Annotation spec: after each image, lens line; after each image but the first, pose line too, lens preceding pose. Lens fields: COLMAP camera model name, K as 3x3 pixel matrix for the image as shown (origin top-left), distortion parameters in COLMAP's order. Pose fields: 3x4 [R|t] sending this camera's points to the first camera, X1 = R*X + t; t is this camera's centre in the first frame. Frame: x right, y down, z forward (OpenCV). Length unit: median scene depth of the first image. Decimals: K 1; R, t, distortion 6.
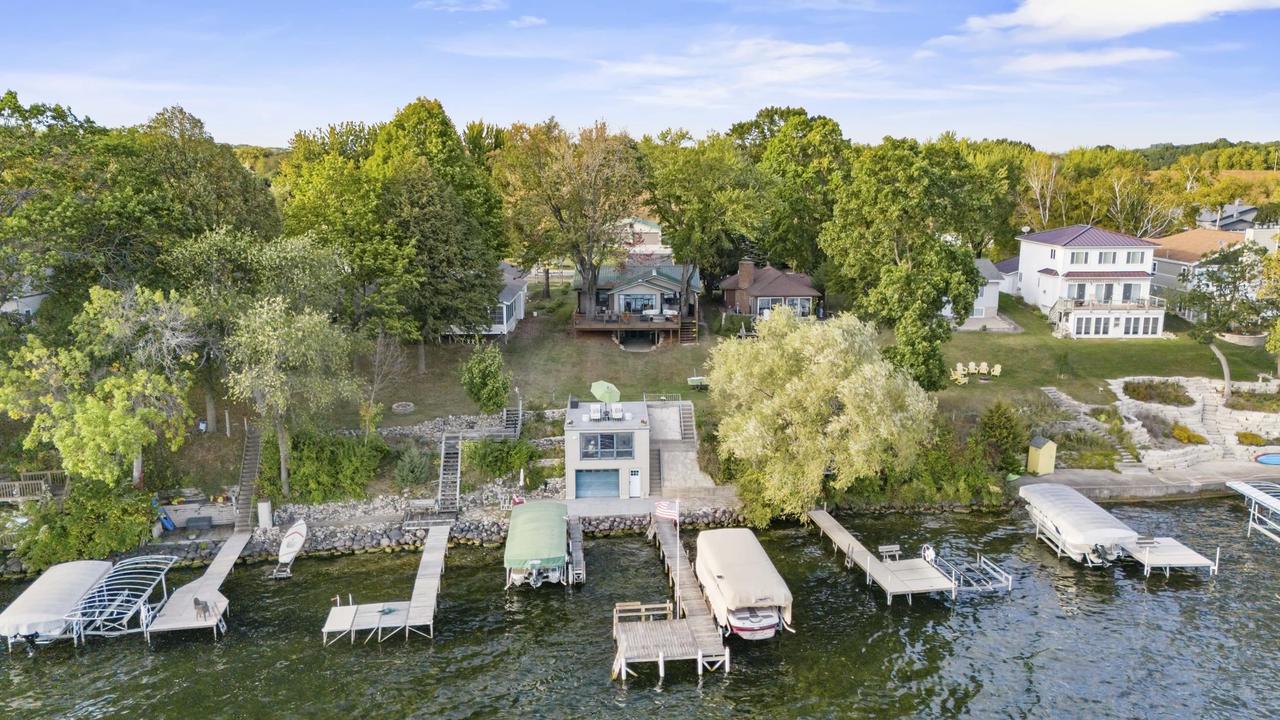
lens RADIAL K [[934.0, 0, 639.7], [0, 934.0, 359.3], [0, 0, 1]] dist [0.037514, -0.021776]
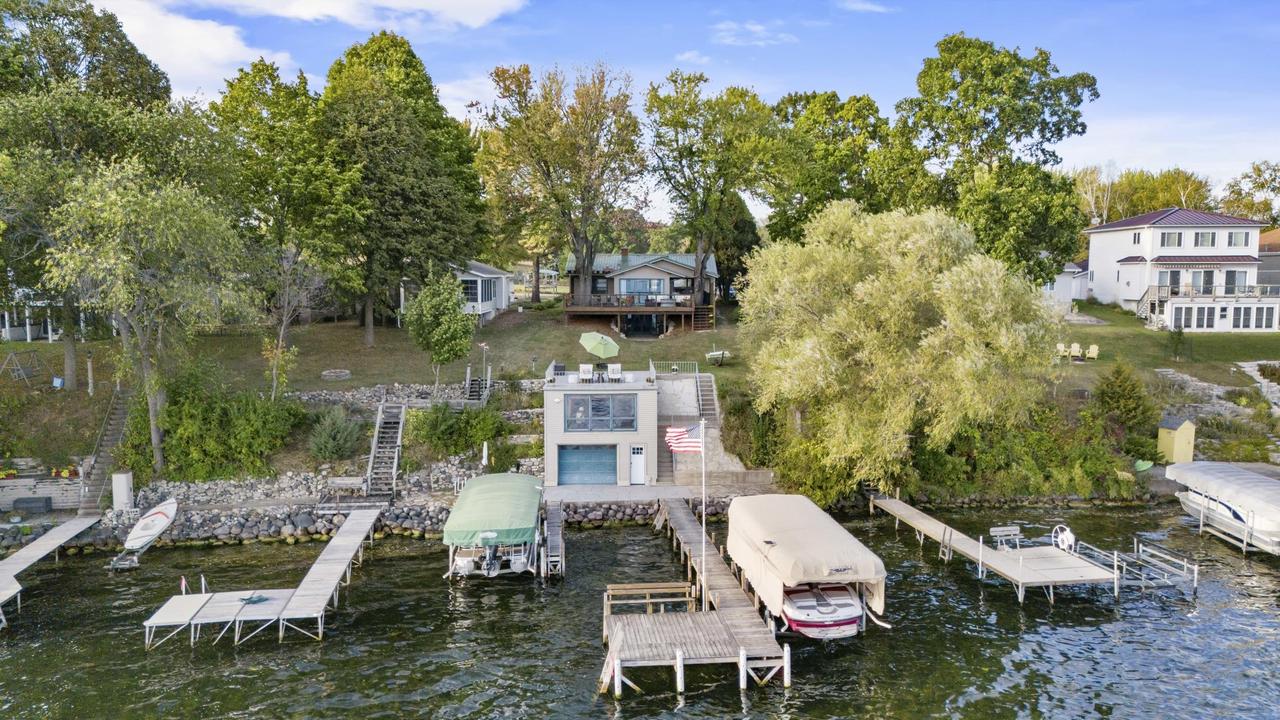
lens RADIAL K [[934.0, 0, 642.4], [0, 934.0, 360.8], [0, 0, 1]] dist [0.037514, -0.021776]
pose [[0.999971, 0.007627, -0.000035, -0.001946], [-0.007588, 0.994368, -0.105707, 0.134635], [-0.000771, 0.105705, 0.994397, 0.263627]]
